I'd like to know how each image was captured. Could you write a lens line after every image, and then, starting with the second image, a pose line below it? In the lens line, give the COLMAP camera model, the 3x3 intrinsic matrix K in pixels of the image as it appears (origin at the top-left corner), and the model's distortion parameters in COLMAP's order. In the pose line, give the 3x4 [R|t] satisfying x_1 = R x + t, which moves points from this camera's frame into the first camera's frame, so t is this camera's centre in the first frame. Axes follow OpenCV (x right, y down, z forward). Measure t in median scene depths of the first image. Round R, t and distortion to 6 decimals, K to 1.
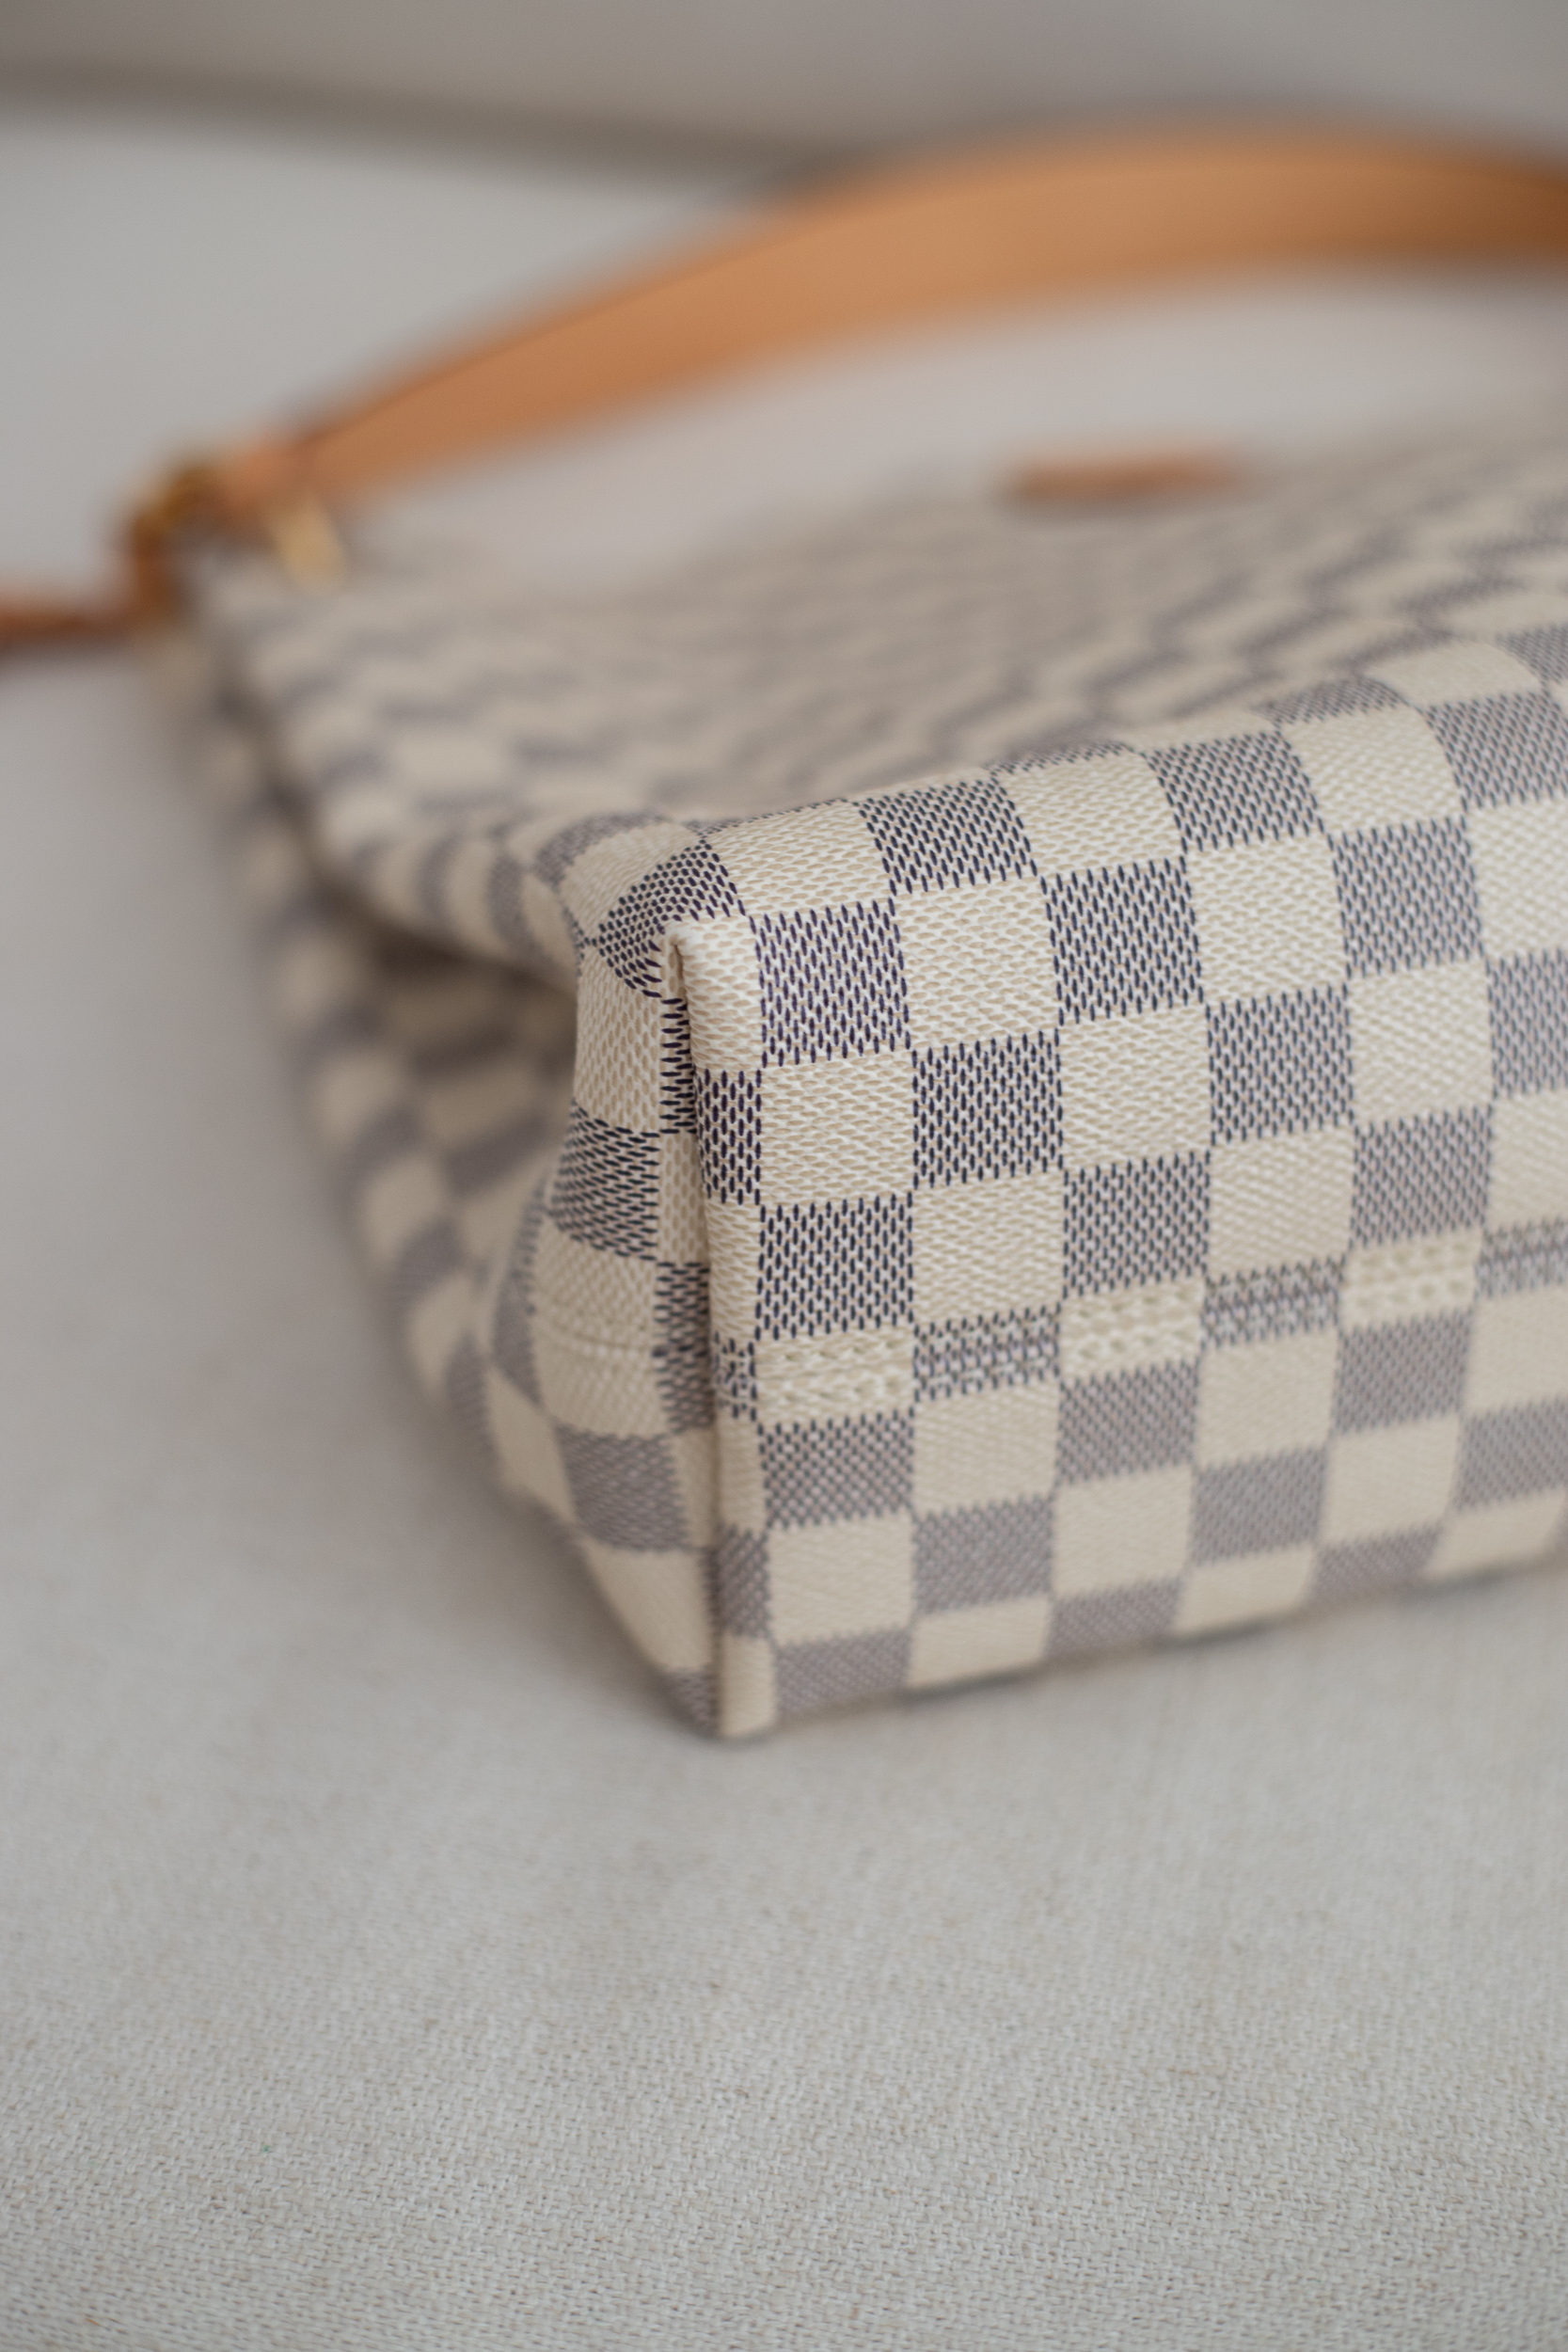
lens RADIAL K [[3639.2, 0, 770.9], [0, 3639.2, 1184.9], [0, 0, 1]] dist [-0.145159, 0.000000]
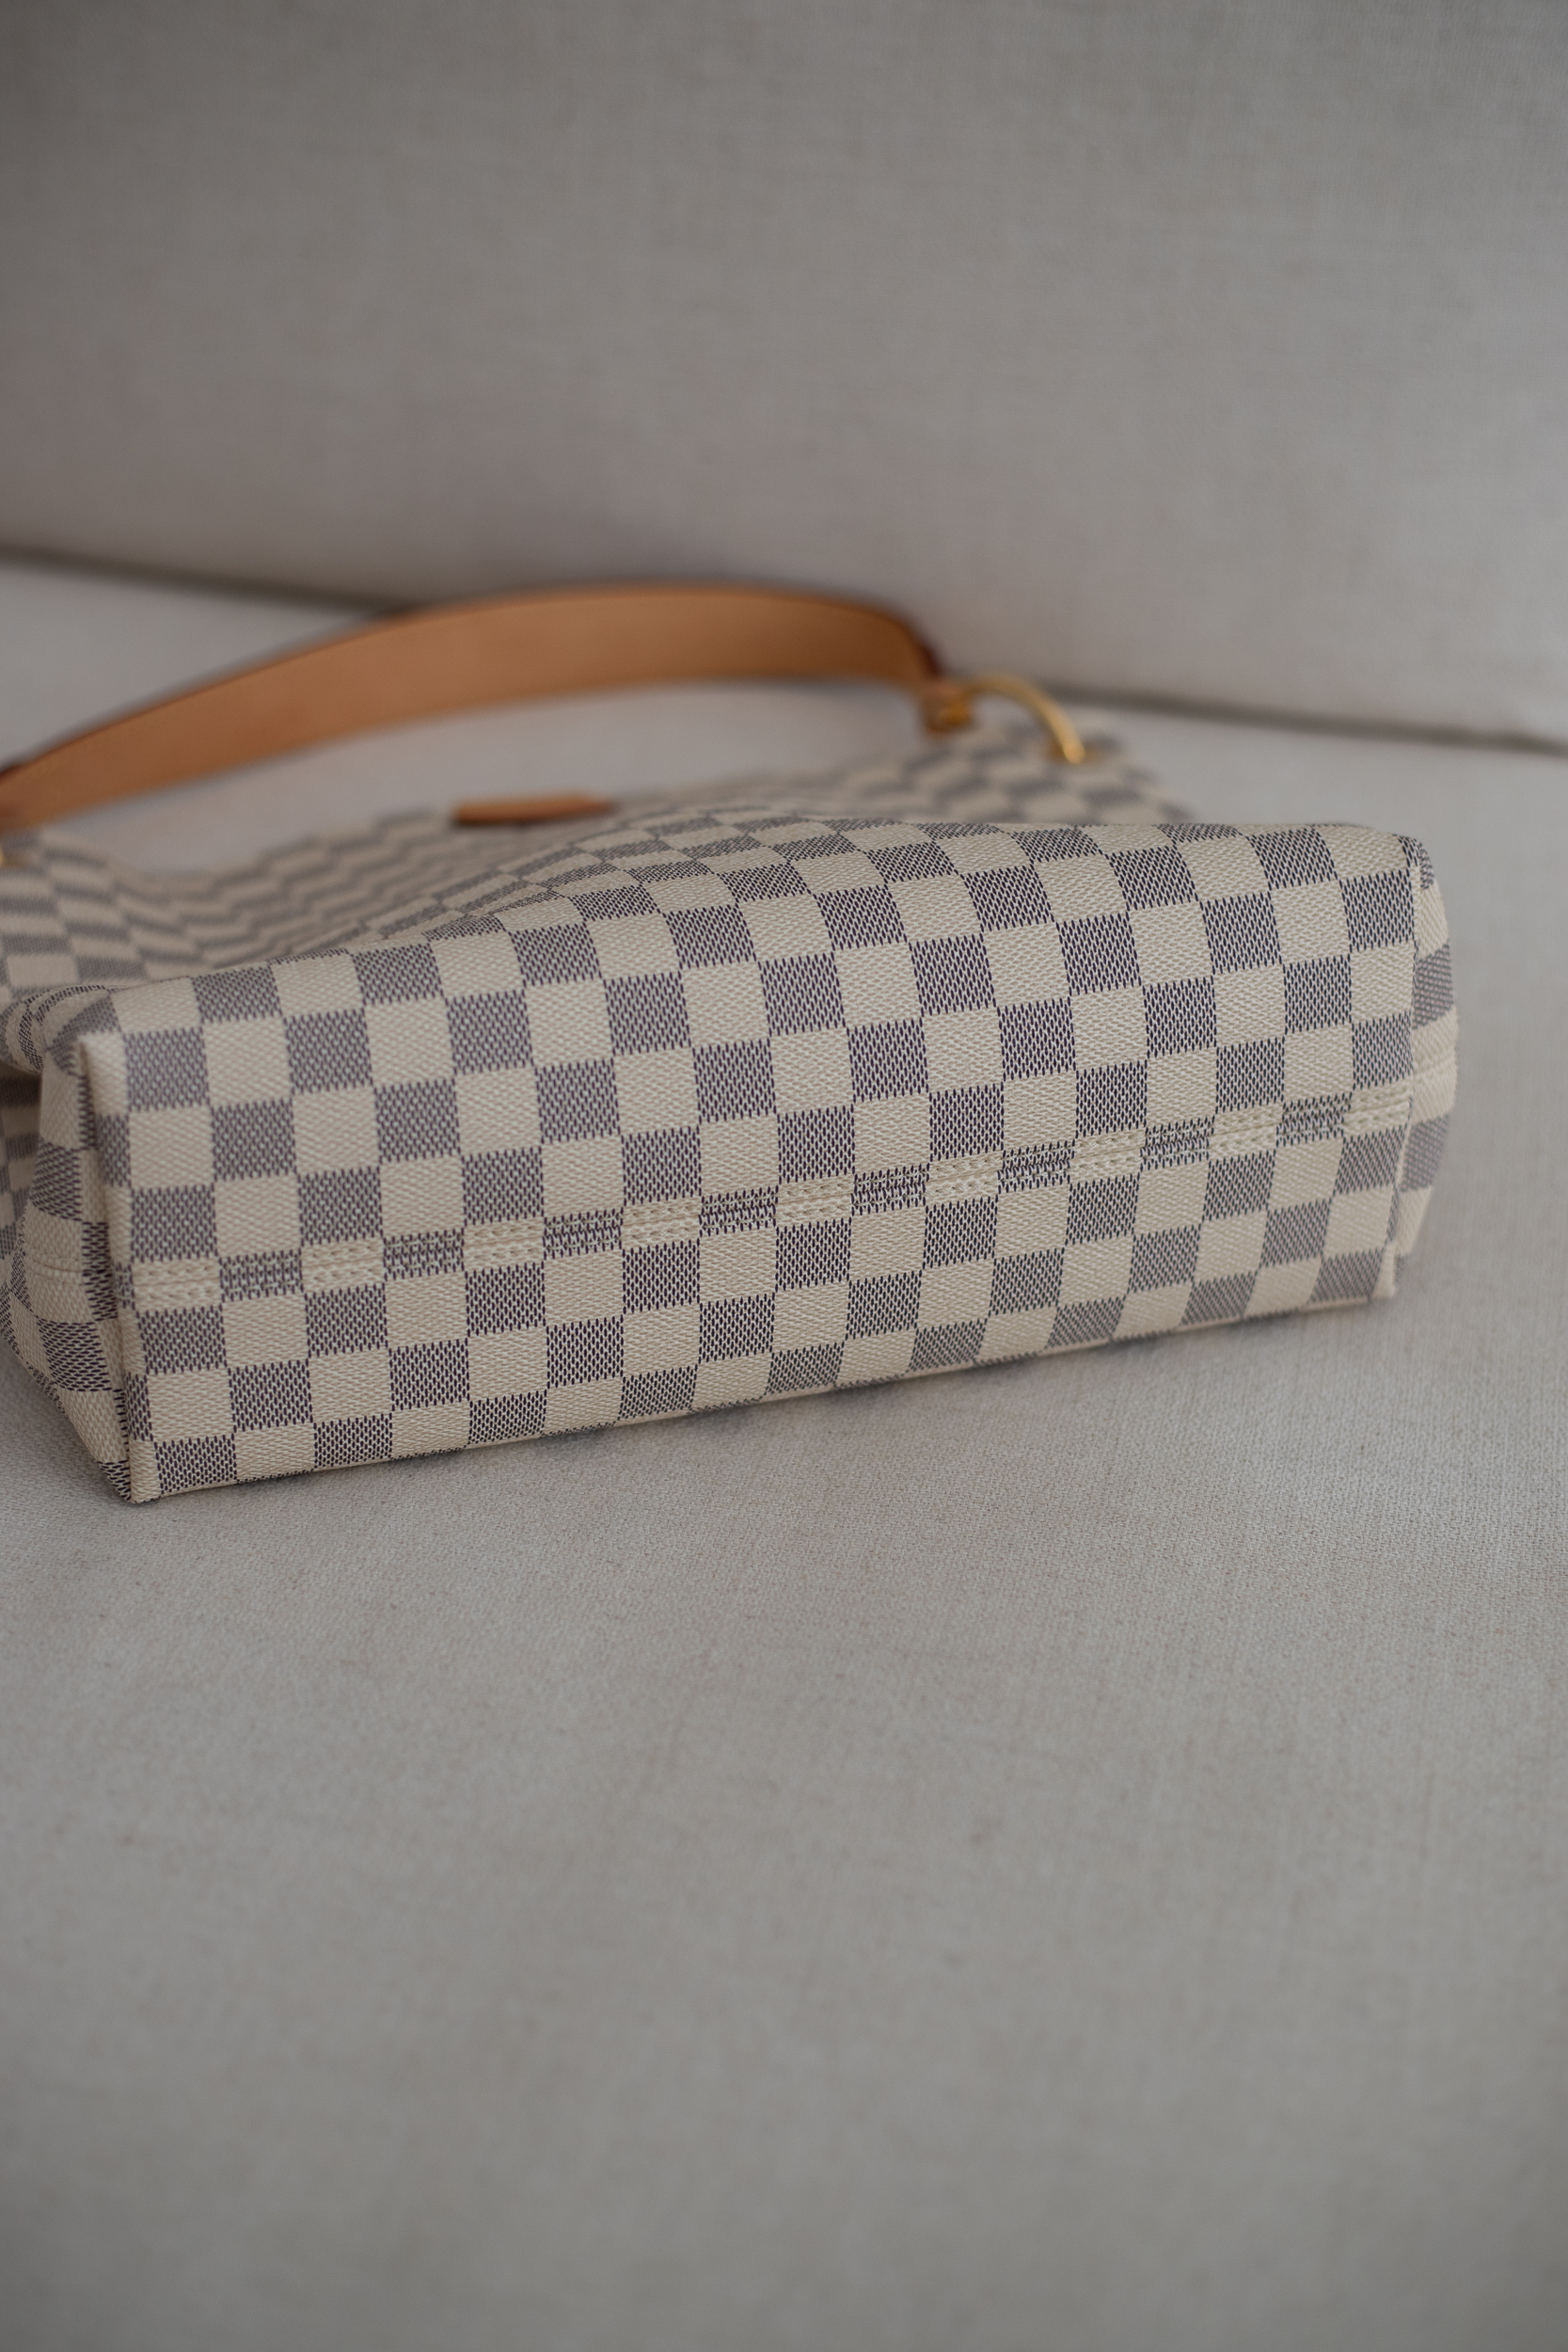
lens RADIAL K [[3639.2, 0, 782.9], [0, 3639.2, 1179.1], [0, 0, 1]] dist [-0.145159, 0.000000]
pose [[0.999872, 0.014719, 0.006344, 0.313618], [-0.014070, 0.995611, -0.092520, 0.164905], [-0.007678, 0.092419, 0.995691, -0.846254]]
